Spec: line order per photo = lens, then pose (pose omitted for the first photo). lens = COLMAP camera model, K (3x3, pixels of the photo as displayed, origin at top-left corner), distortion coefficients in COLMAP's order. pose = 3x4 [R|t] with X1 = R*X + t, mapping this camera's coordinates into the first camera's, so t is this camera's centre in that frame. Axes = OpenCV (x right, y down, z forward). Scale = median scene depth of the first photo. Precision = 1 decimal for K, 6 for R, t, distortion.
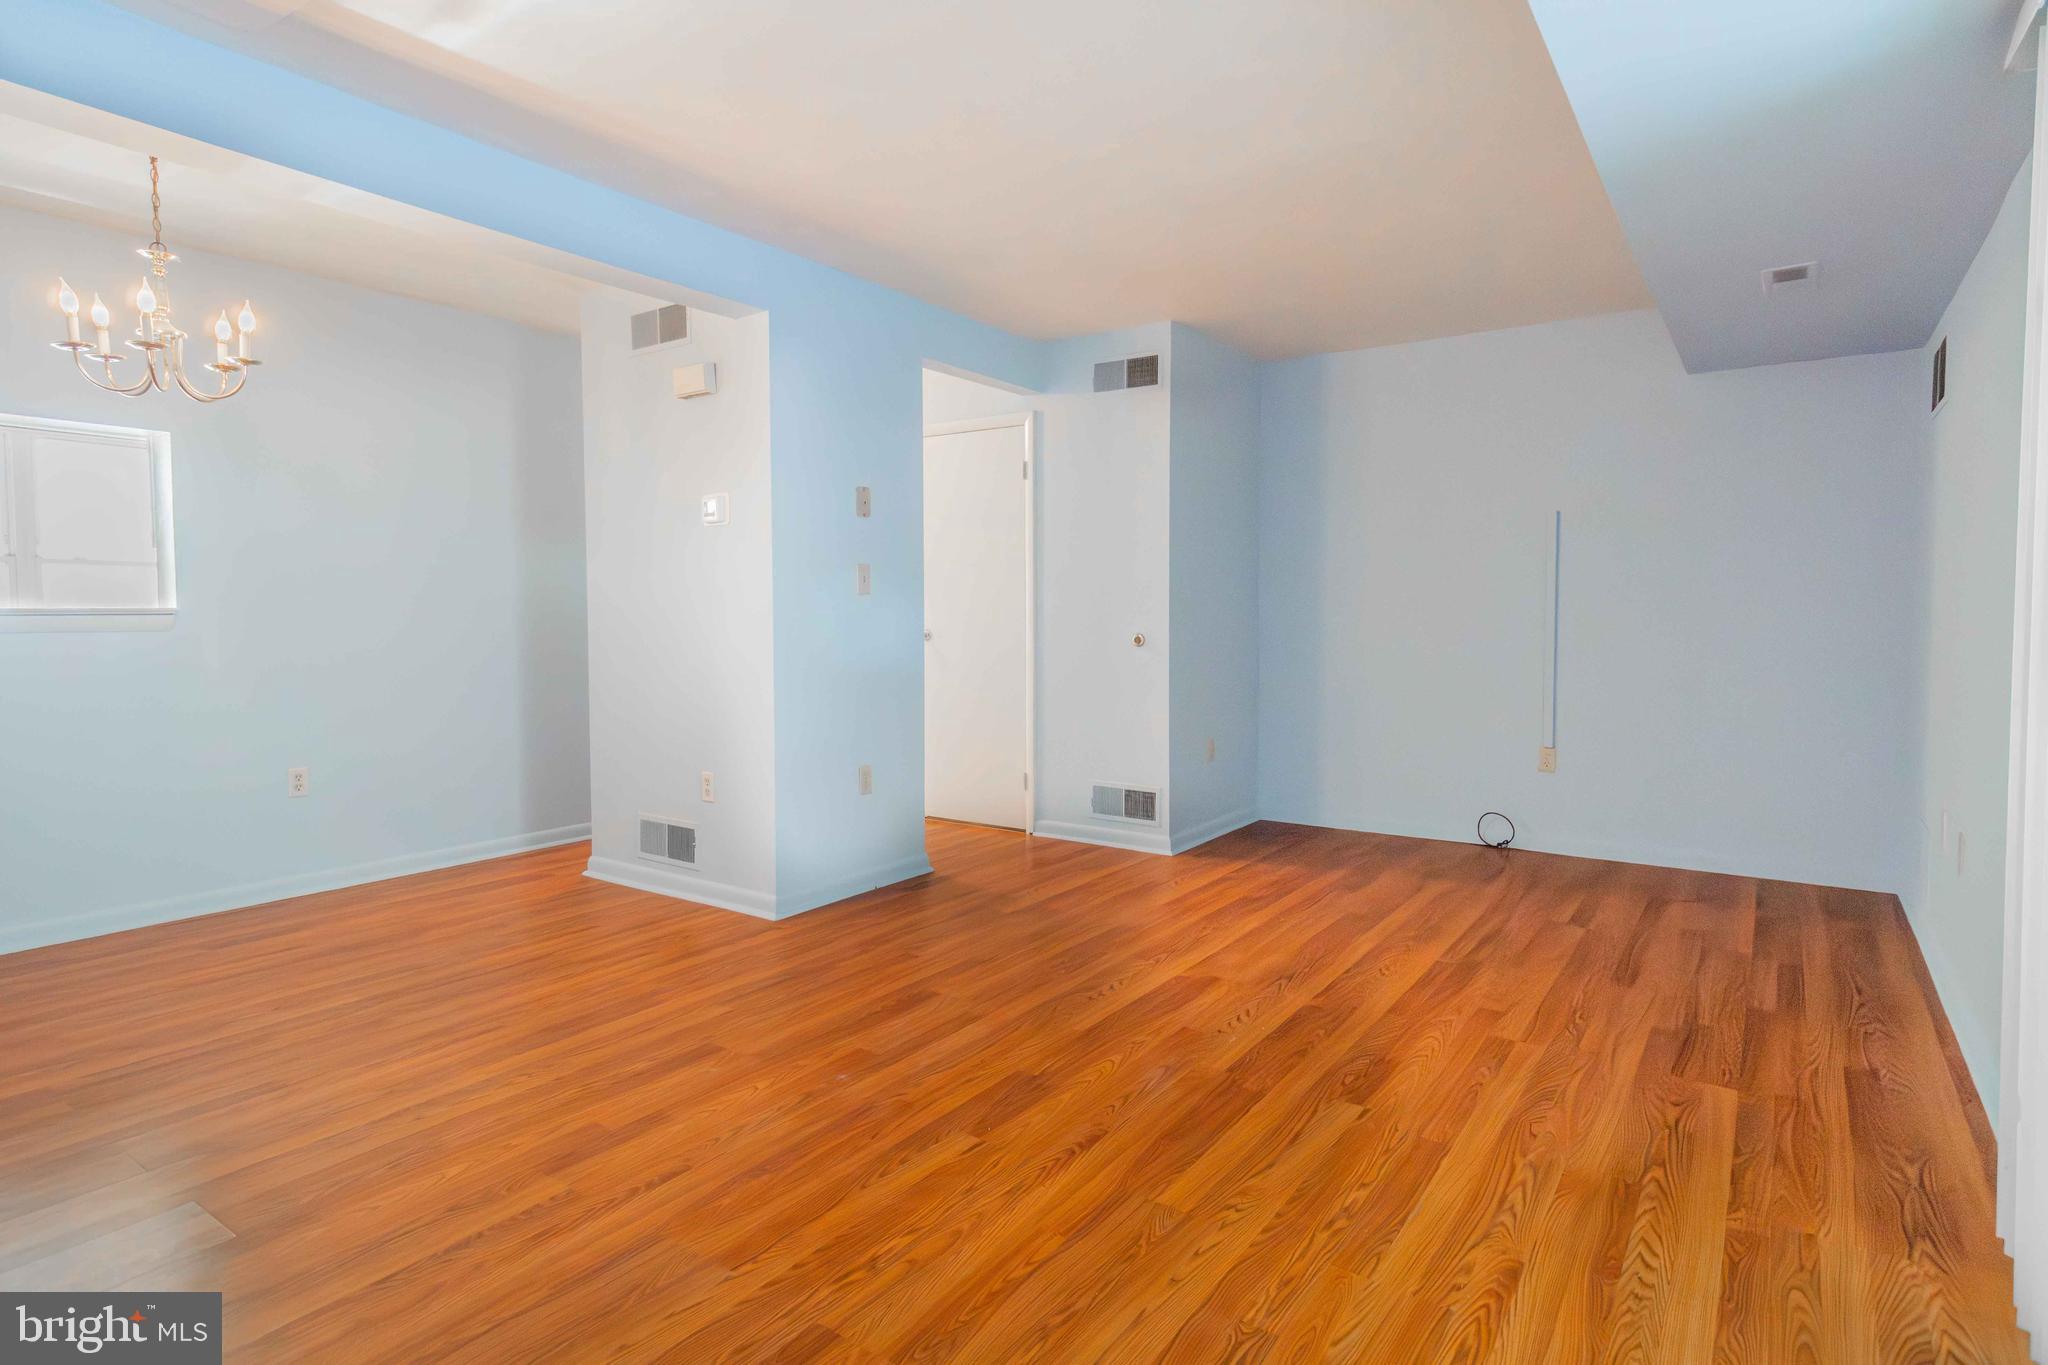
lens RADIAL K [[1070.8, 0, 1039.7], [0, 1070.8, 657.4], [0, 0, 1]] dist [0.016865, -0.002765]
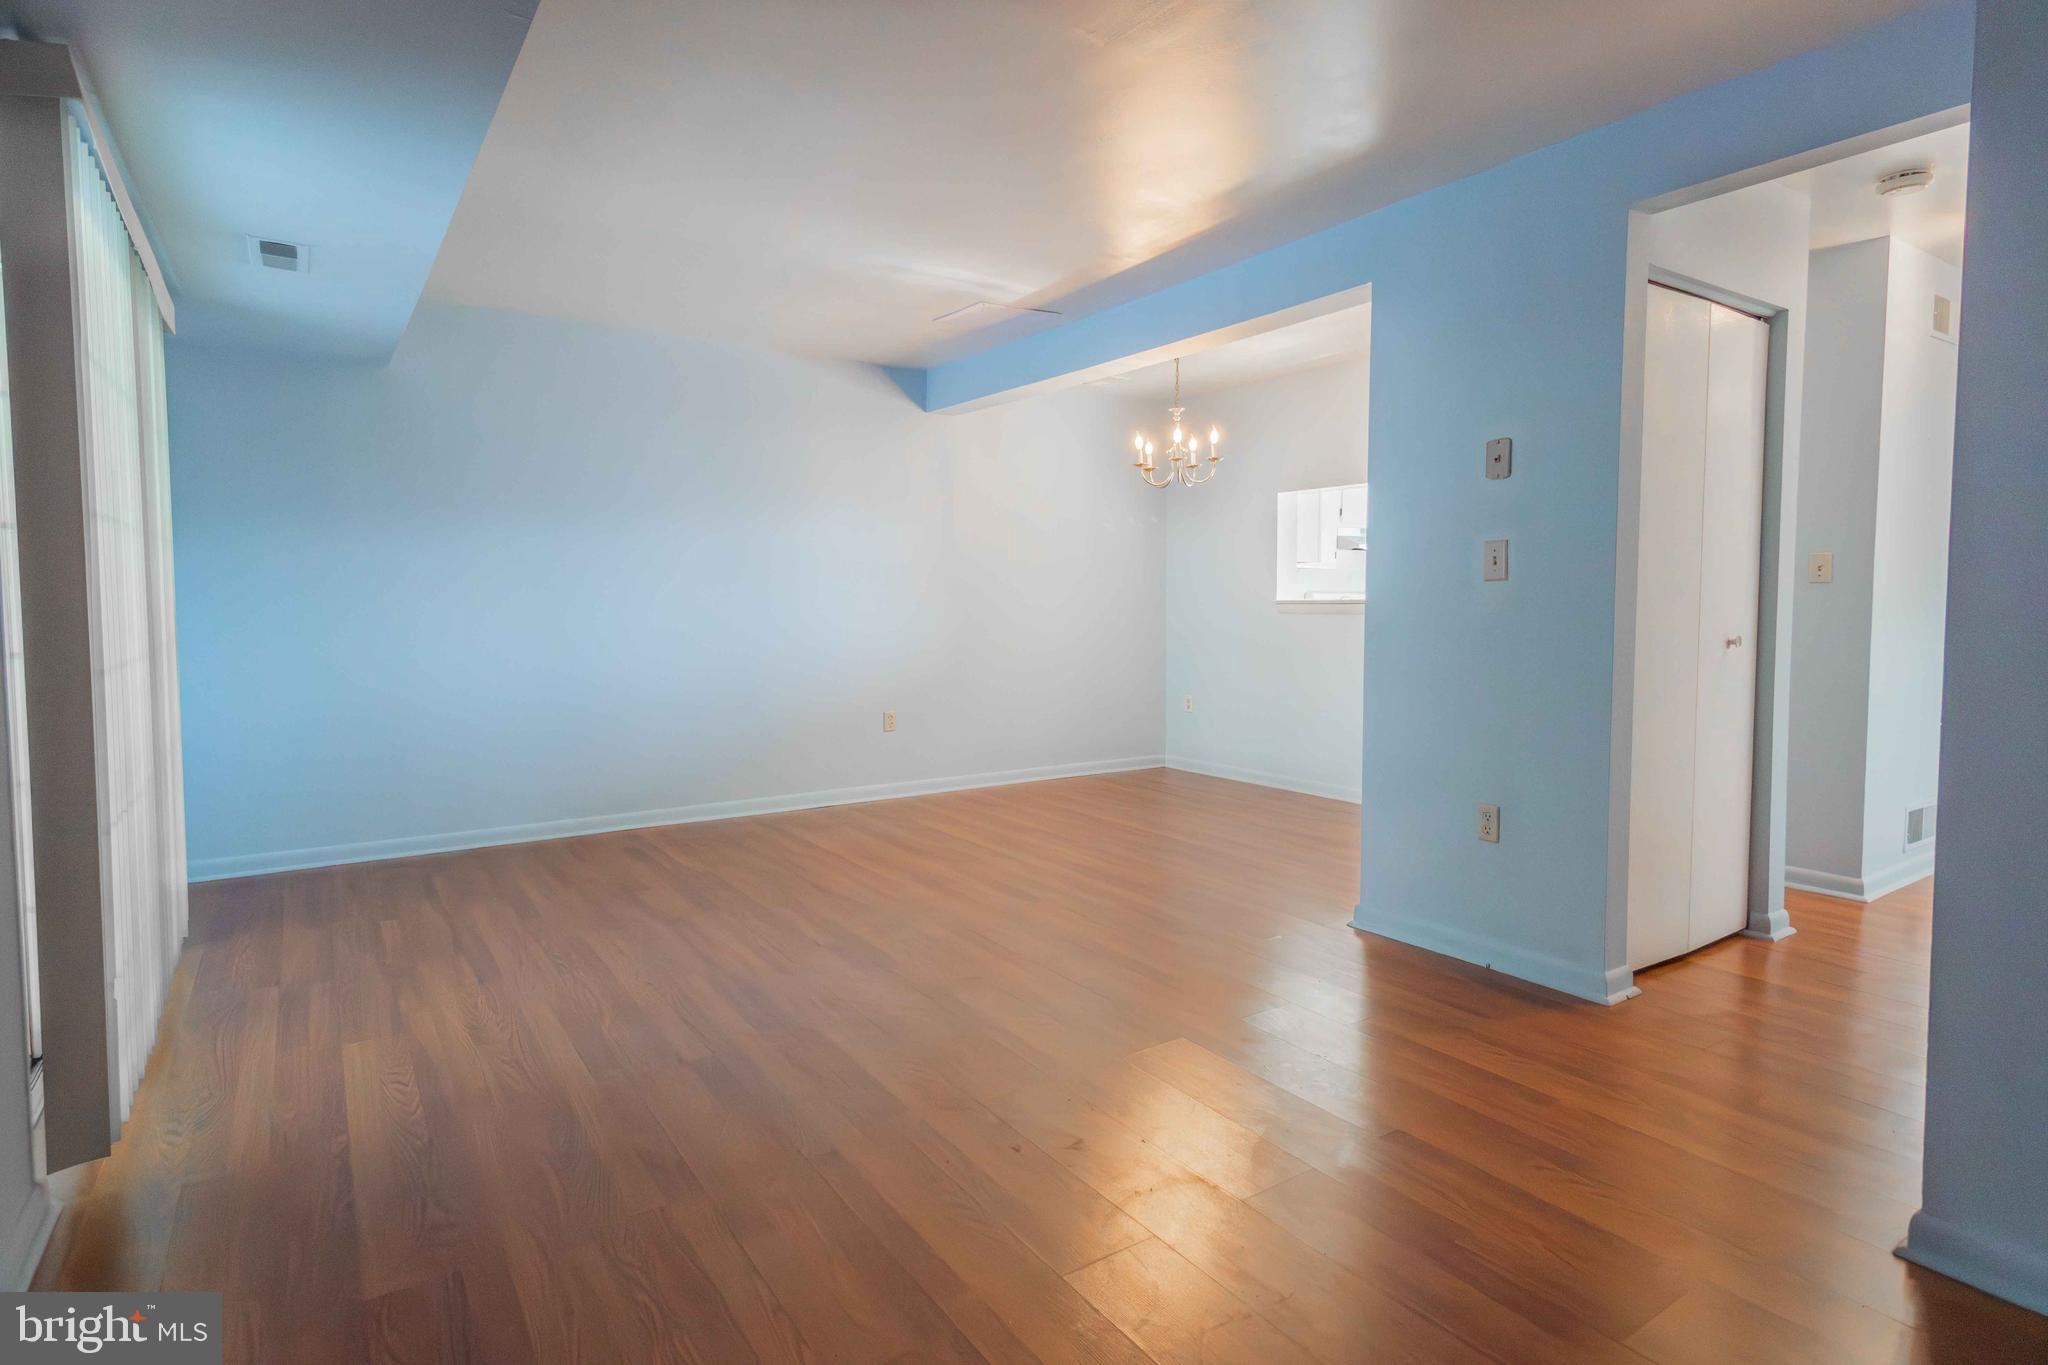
lens RADIAL K [[1070.8, 0, 1039.7], [0, 1070.8, 657.4], [0, 0, 1]] dist [0.016865, -0.002765]
pose [[-0.357497, 0.050125, -0.932568, 0.679360], [-0.040255, 0.996804, 0.069009, -0.044088], [0.933046, 0.062211, -0.354337, 0.987357]]
